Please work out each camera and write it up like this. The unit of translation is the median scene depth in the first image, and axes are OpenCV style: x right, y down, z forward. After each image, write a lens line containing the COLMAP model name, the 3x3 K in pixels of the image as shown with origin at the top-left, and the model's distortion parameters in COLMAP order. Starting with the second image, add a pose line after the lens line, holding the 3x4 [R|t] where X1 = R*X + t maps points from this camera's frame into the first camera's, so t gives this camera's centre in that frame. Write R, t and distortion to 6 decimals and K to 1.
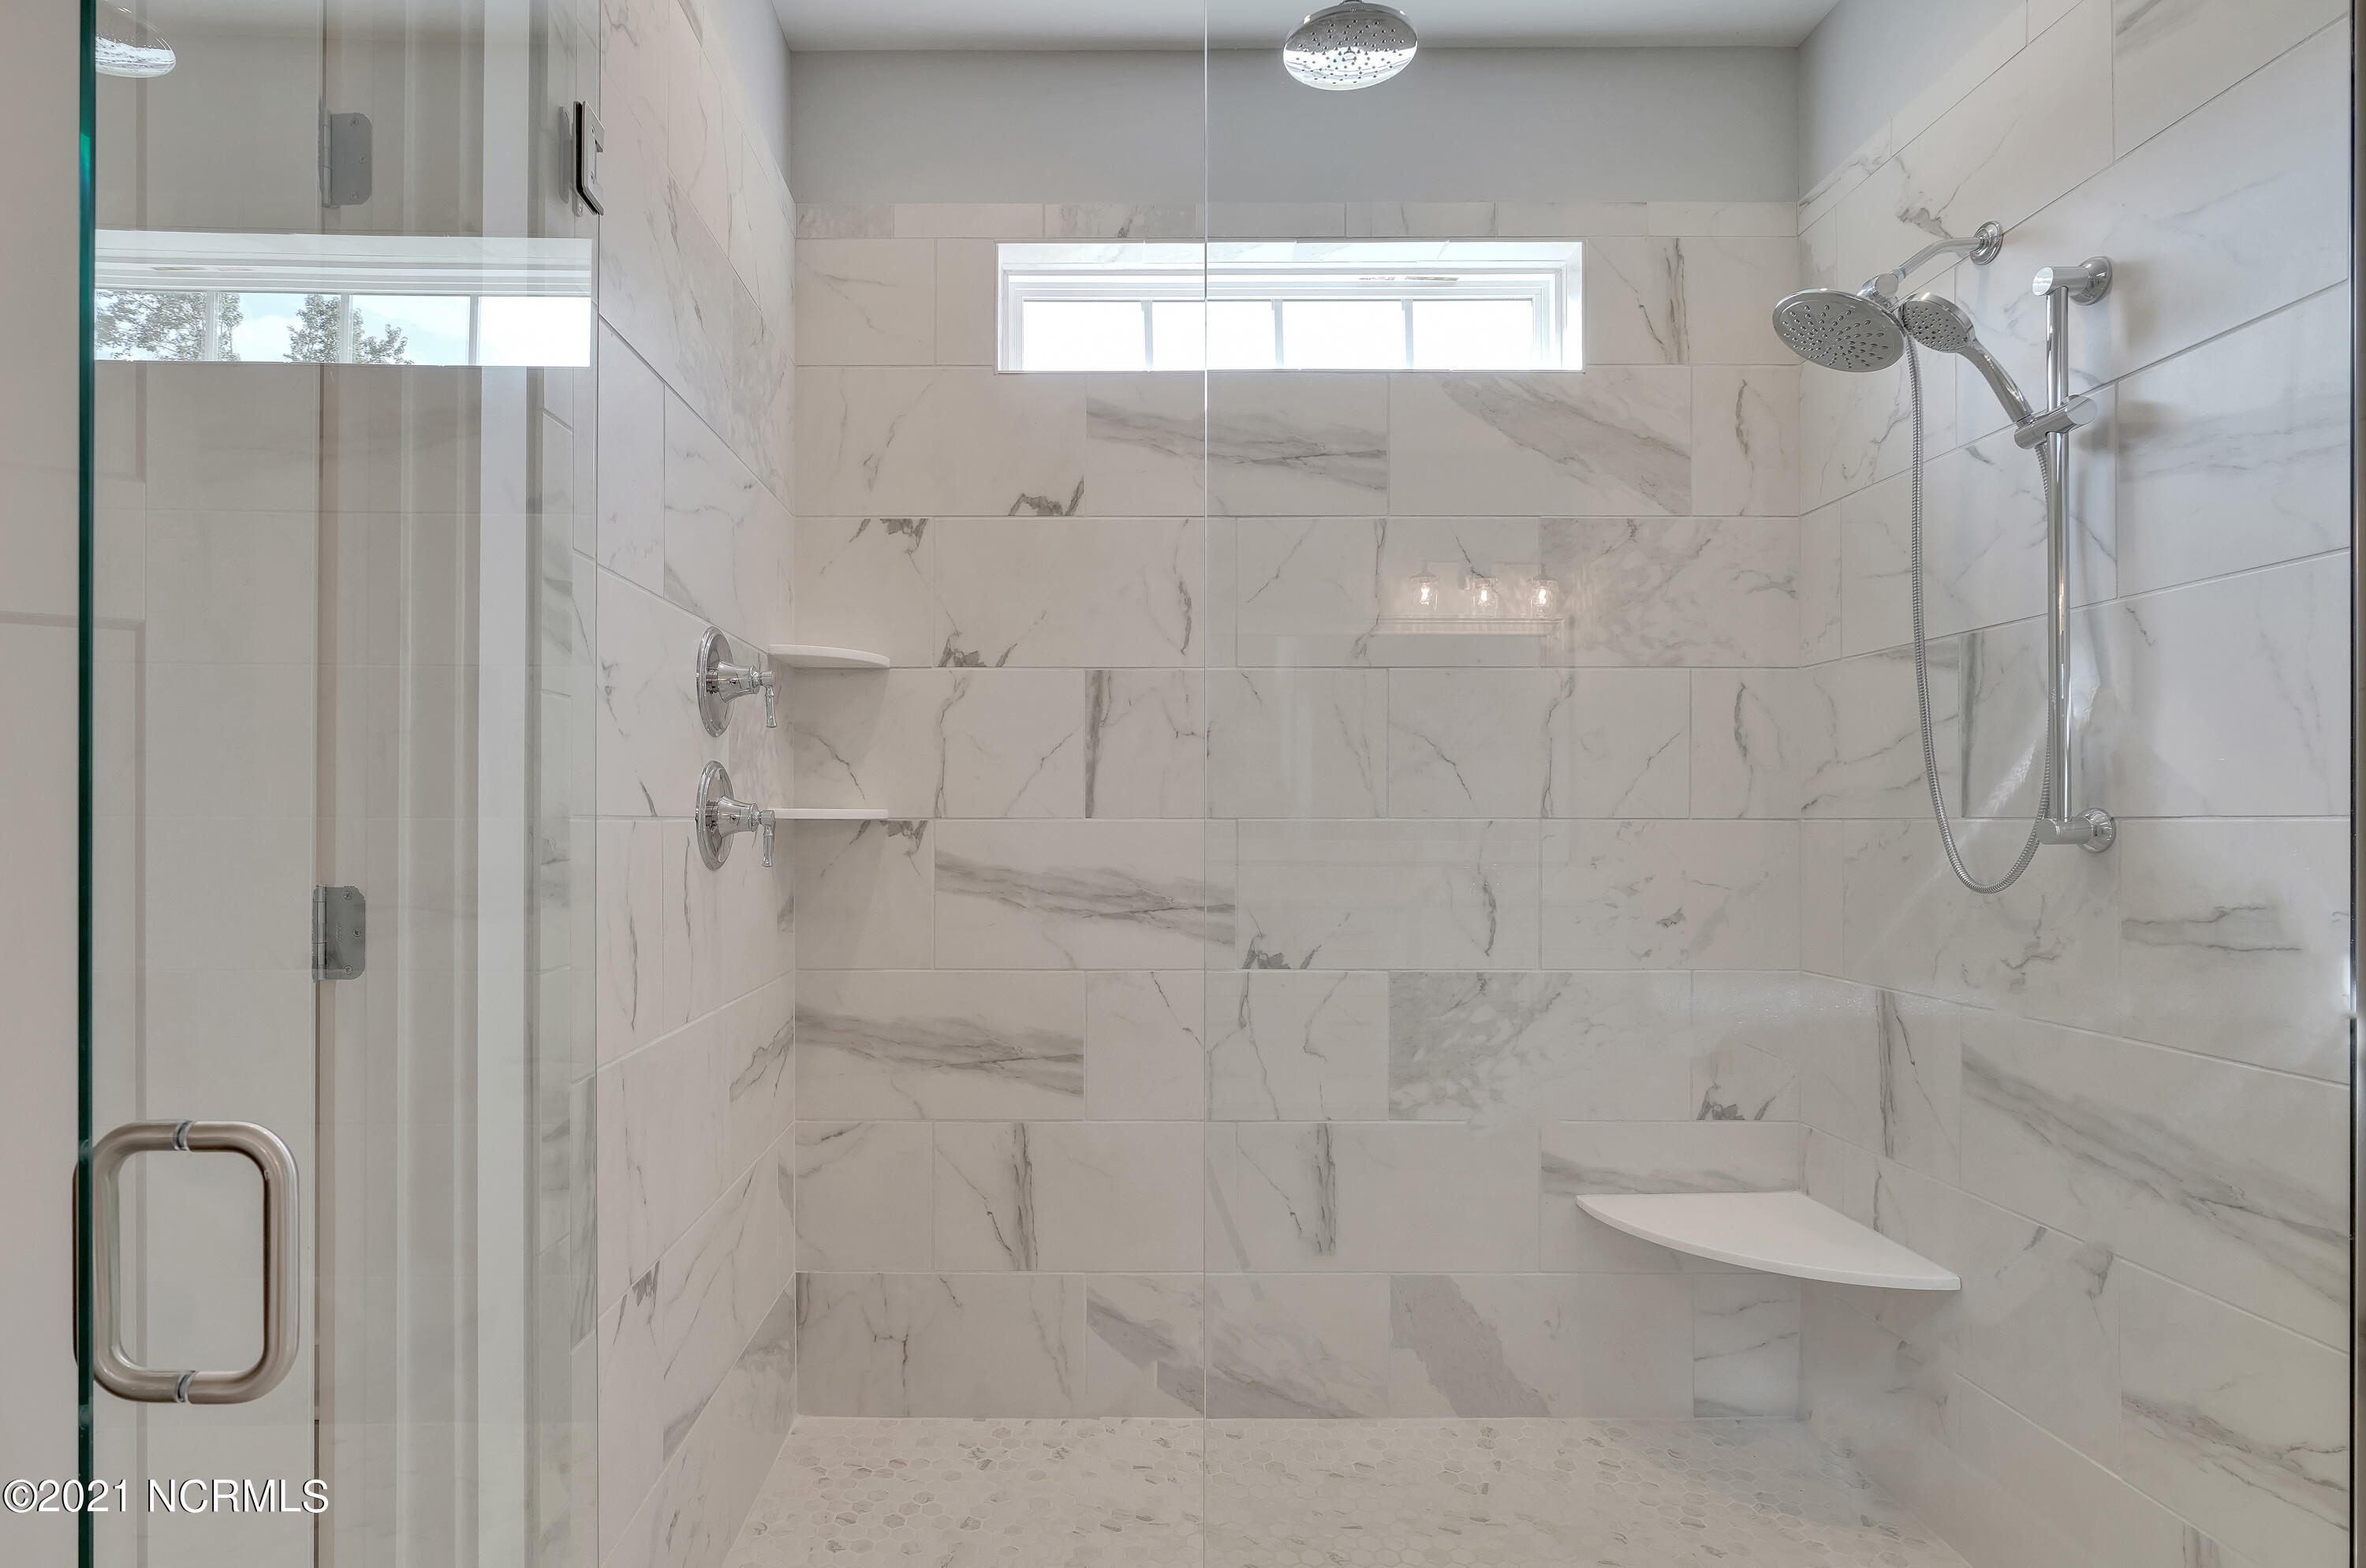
lens RADIAL K [[1274.7, 0, 1178.6], [0, 1274.7, 822.2], [0, 0, 1]] dist [-0.010232, -0.000078]
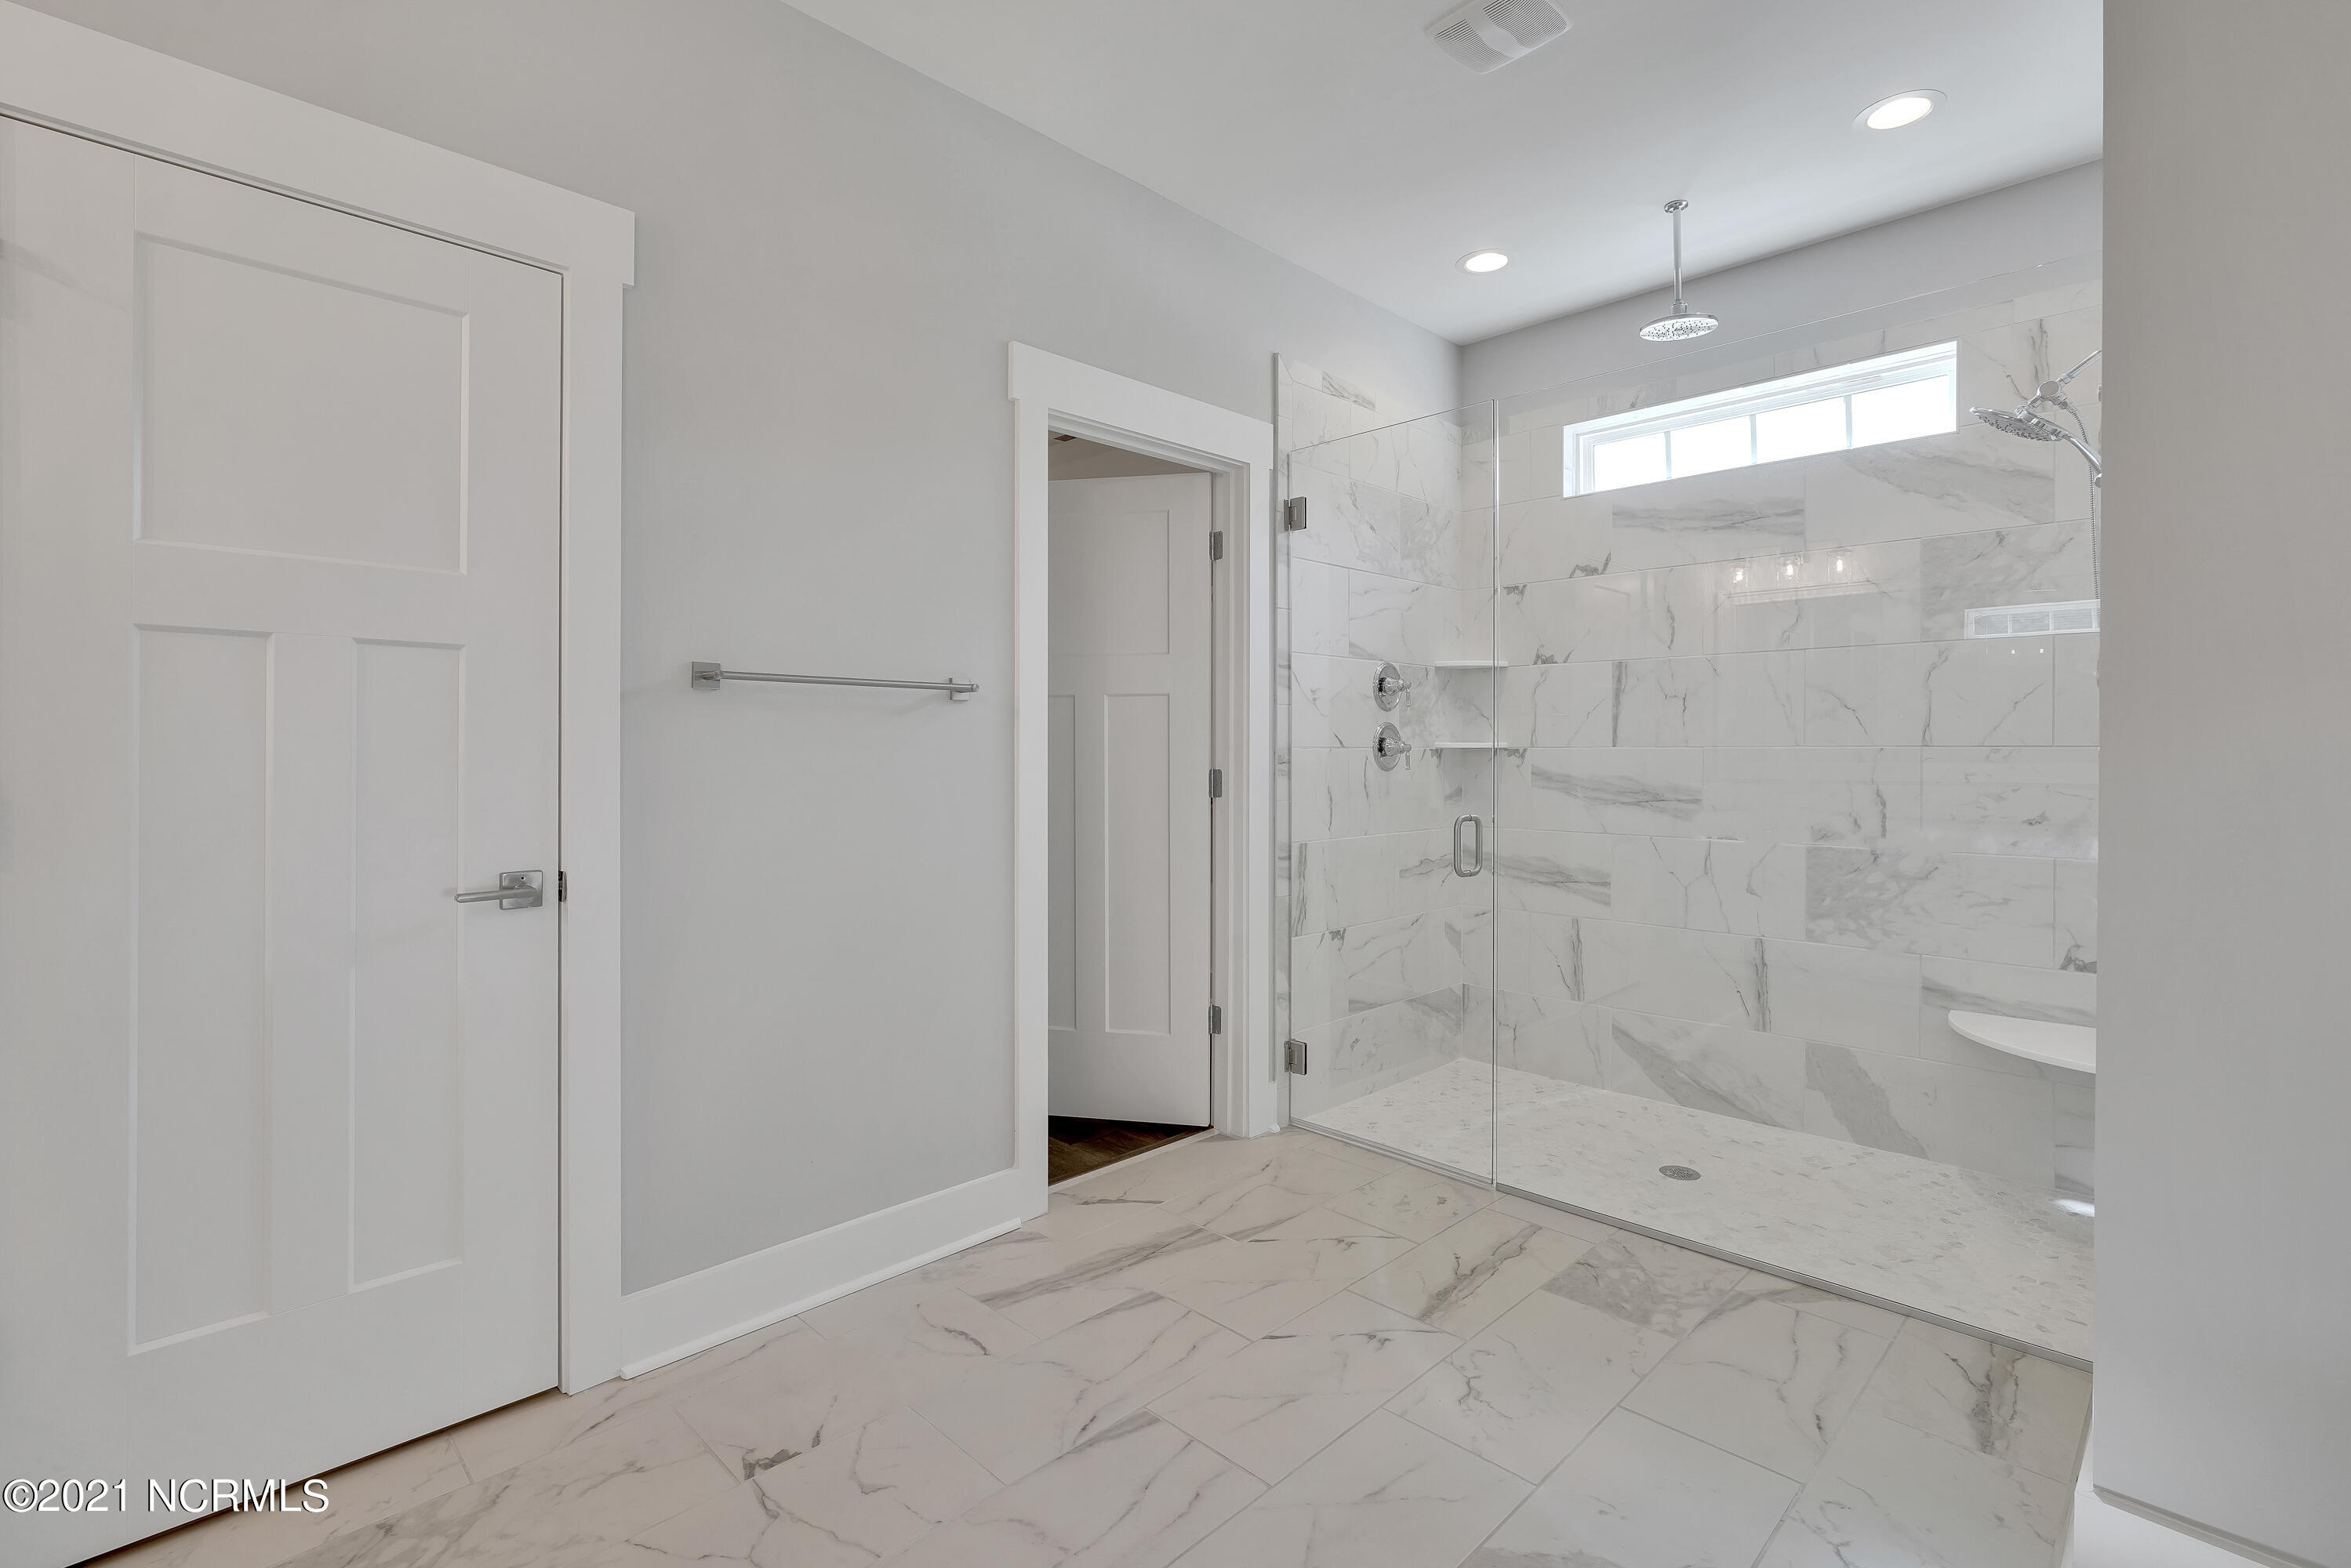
lens RADIAL K [[1093.1, 0, 1172.5], [0, 1093.1, 775.2], [0, 0, 1]] dist [-0.064361, 0.034878]
pose [[0.708654, 0.014744, -0.705402, 0.542621], [0.001620, 0.999745, 0.022524, 0.001092], [0.705555, -0.017105, 0.708449, -0.469499]]
